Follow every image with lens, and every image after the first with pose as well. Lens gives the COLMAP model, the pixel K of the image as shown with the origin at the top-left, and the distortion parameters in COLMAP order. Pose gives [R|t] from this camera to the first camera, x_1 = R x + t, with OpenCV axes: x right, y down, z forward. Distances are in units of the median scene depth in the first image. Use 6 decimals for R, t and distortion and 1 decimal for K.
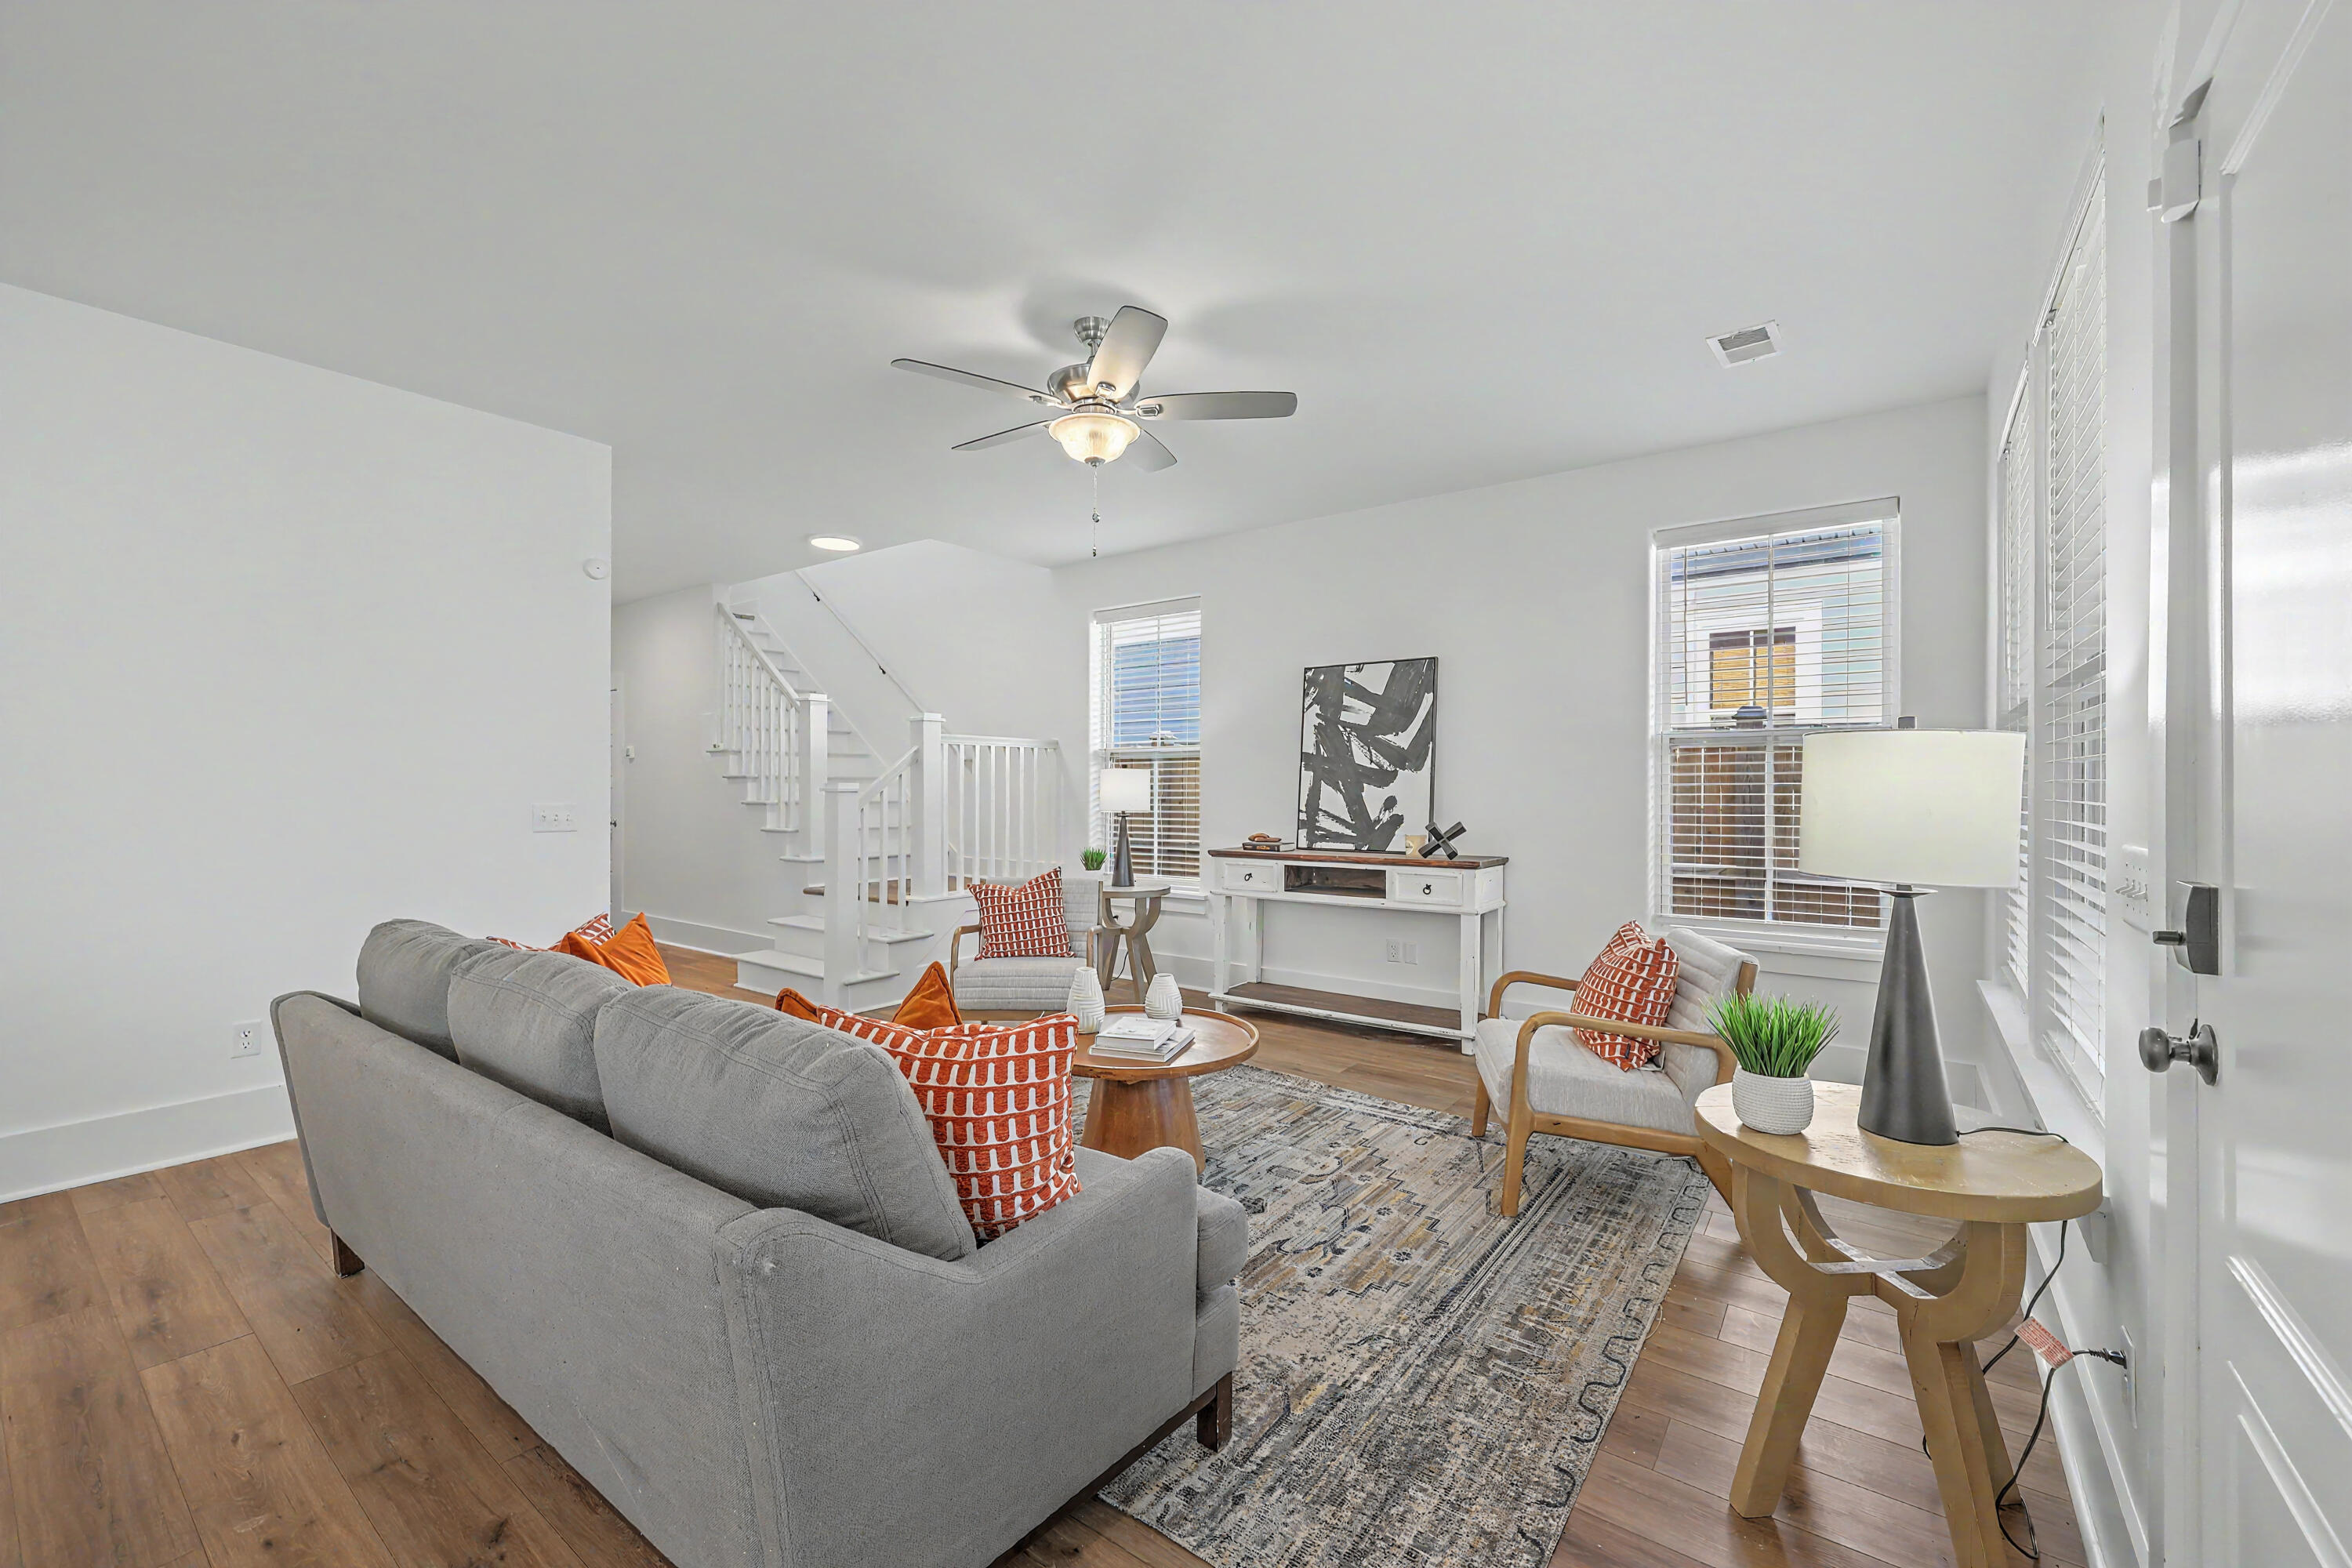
lens RADIAL K [[946.8, 0, 1181.4], [0, 946.8, 785.7], [0, 0, 1]] dist [-0.000752, 0.000049]
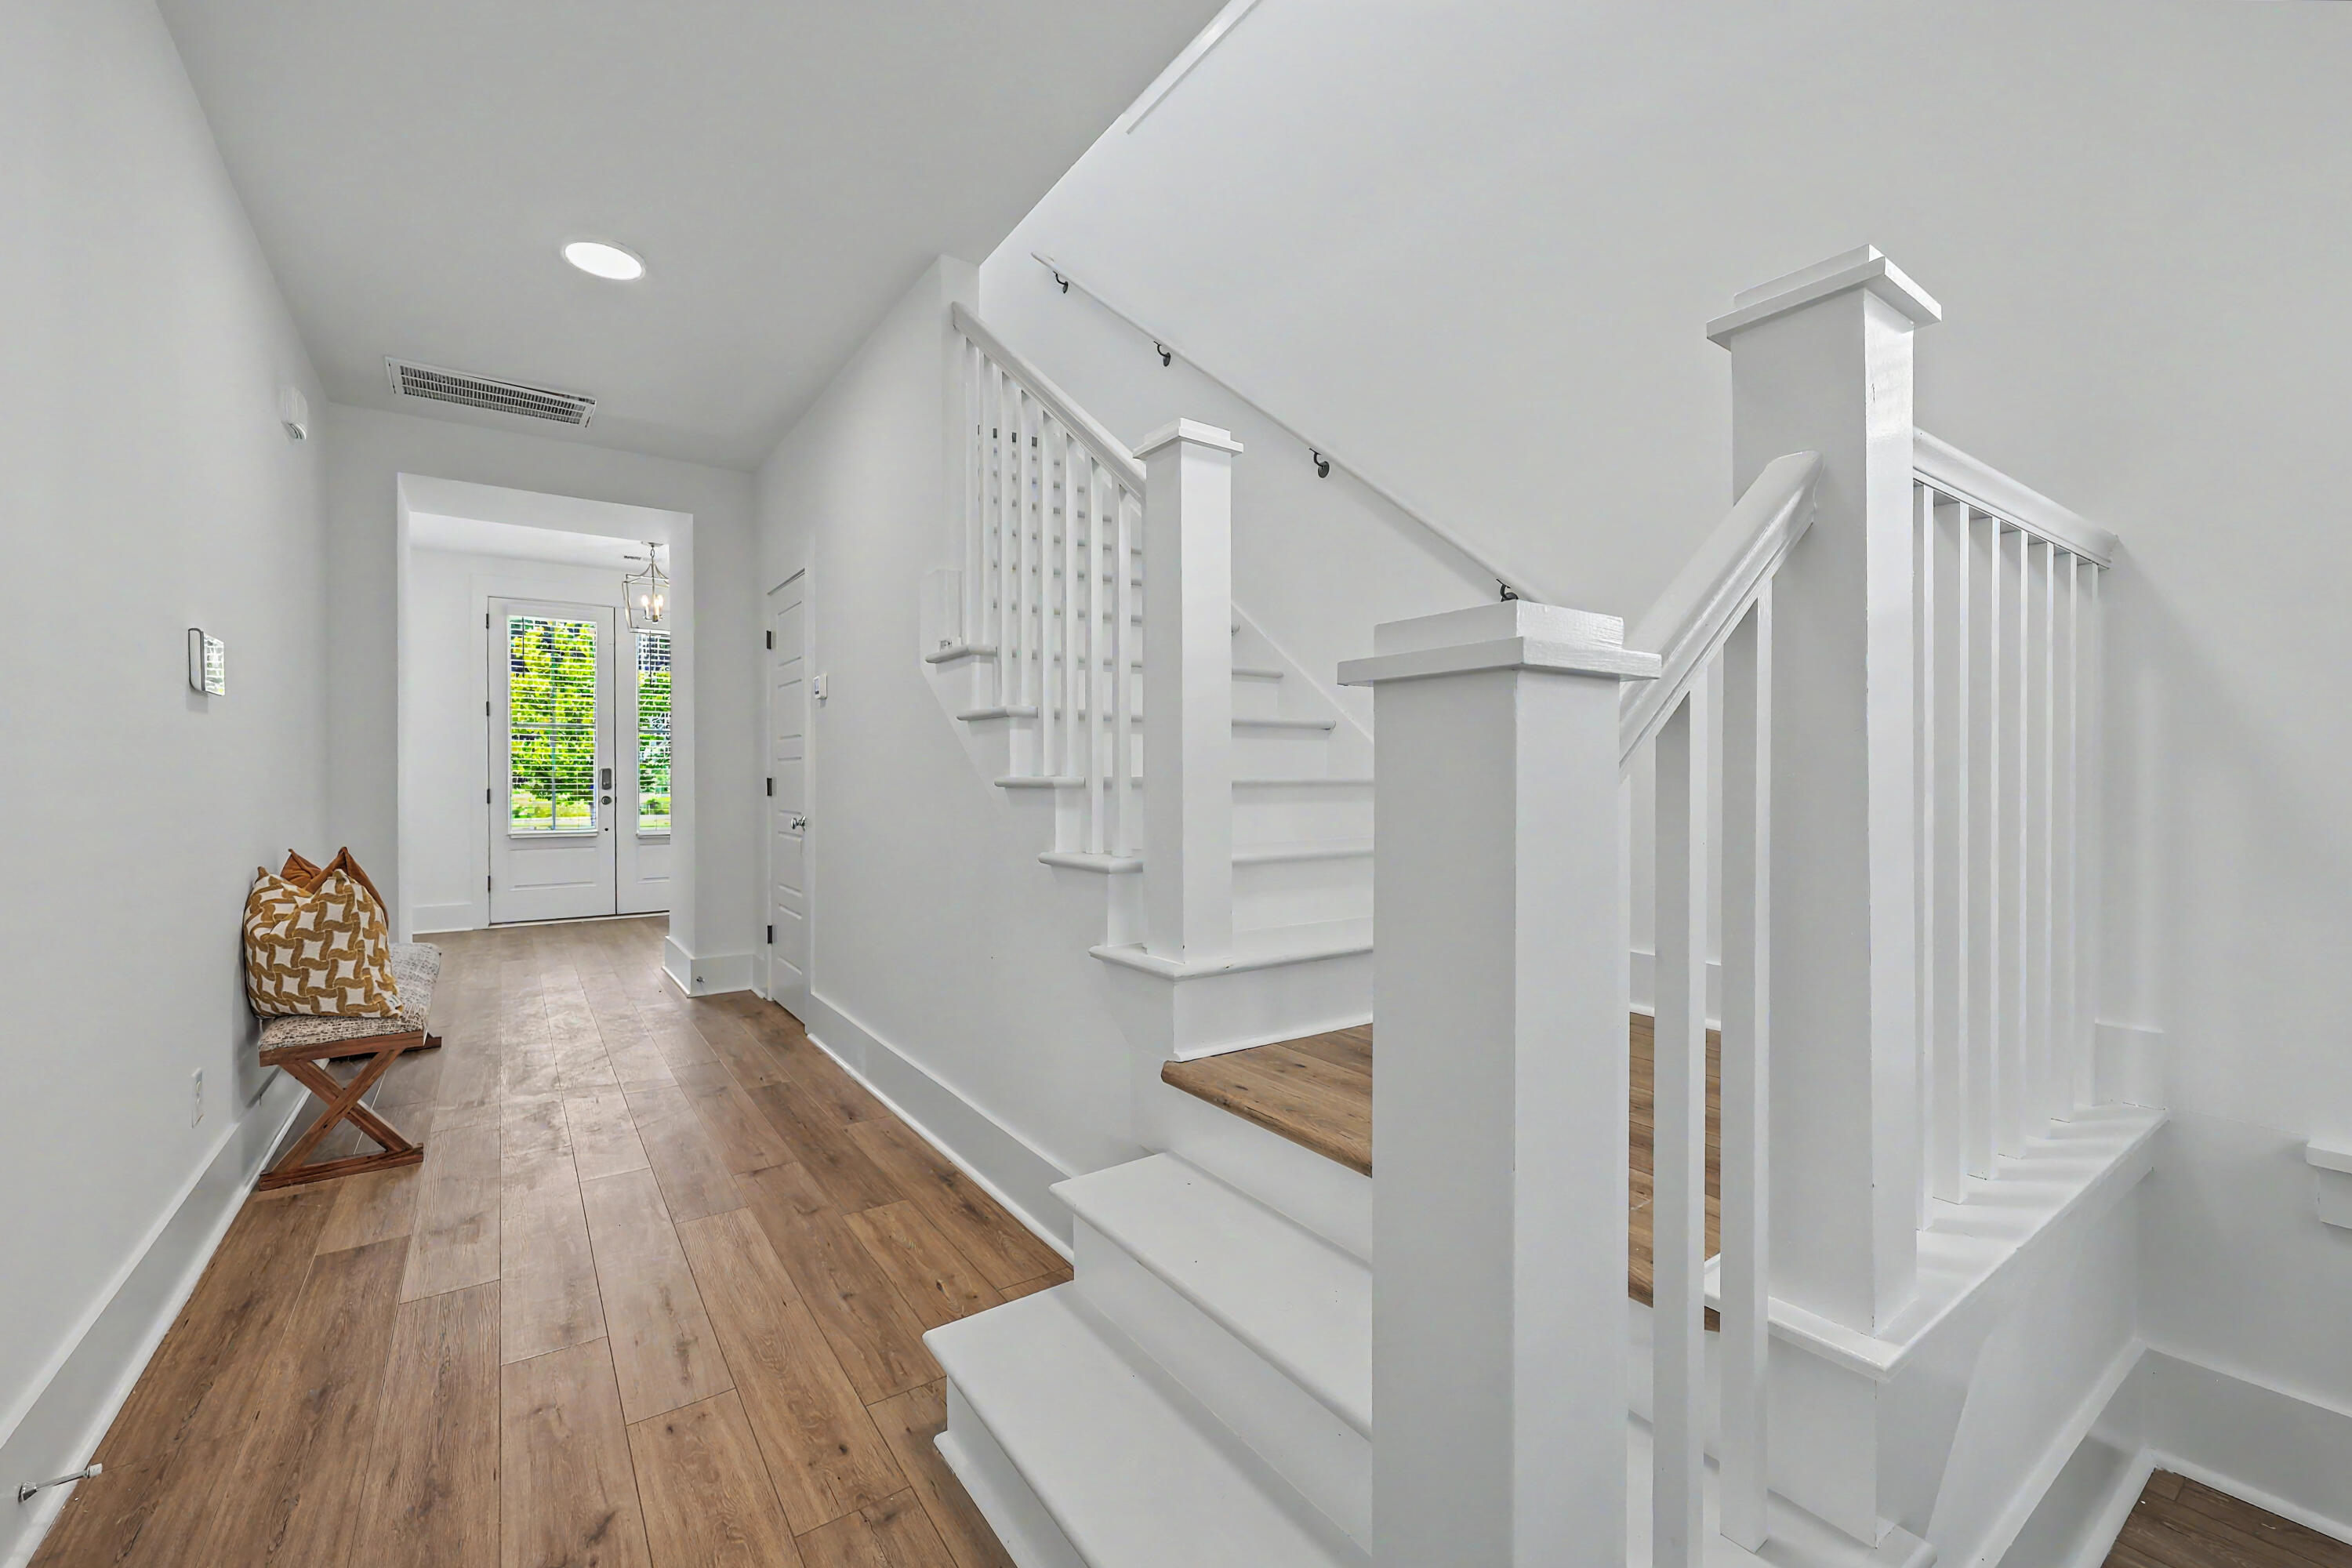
lens RADIAL K [[968.3, 0, 1167.6], [0, 968.3, 789.6], [0, 0, 1]] dist [-0.000291, -0.000006]
pose [[0.950641, 0.011504, -0.310081, -0.370922], [-0.007908, 0.999886, 0.012853, 0.020514], [0.310194, -0.009766, 0.950623, 0.867454]]
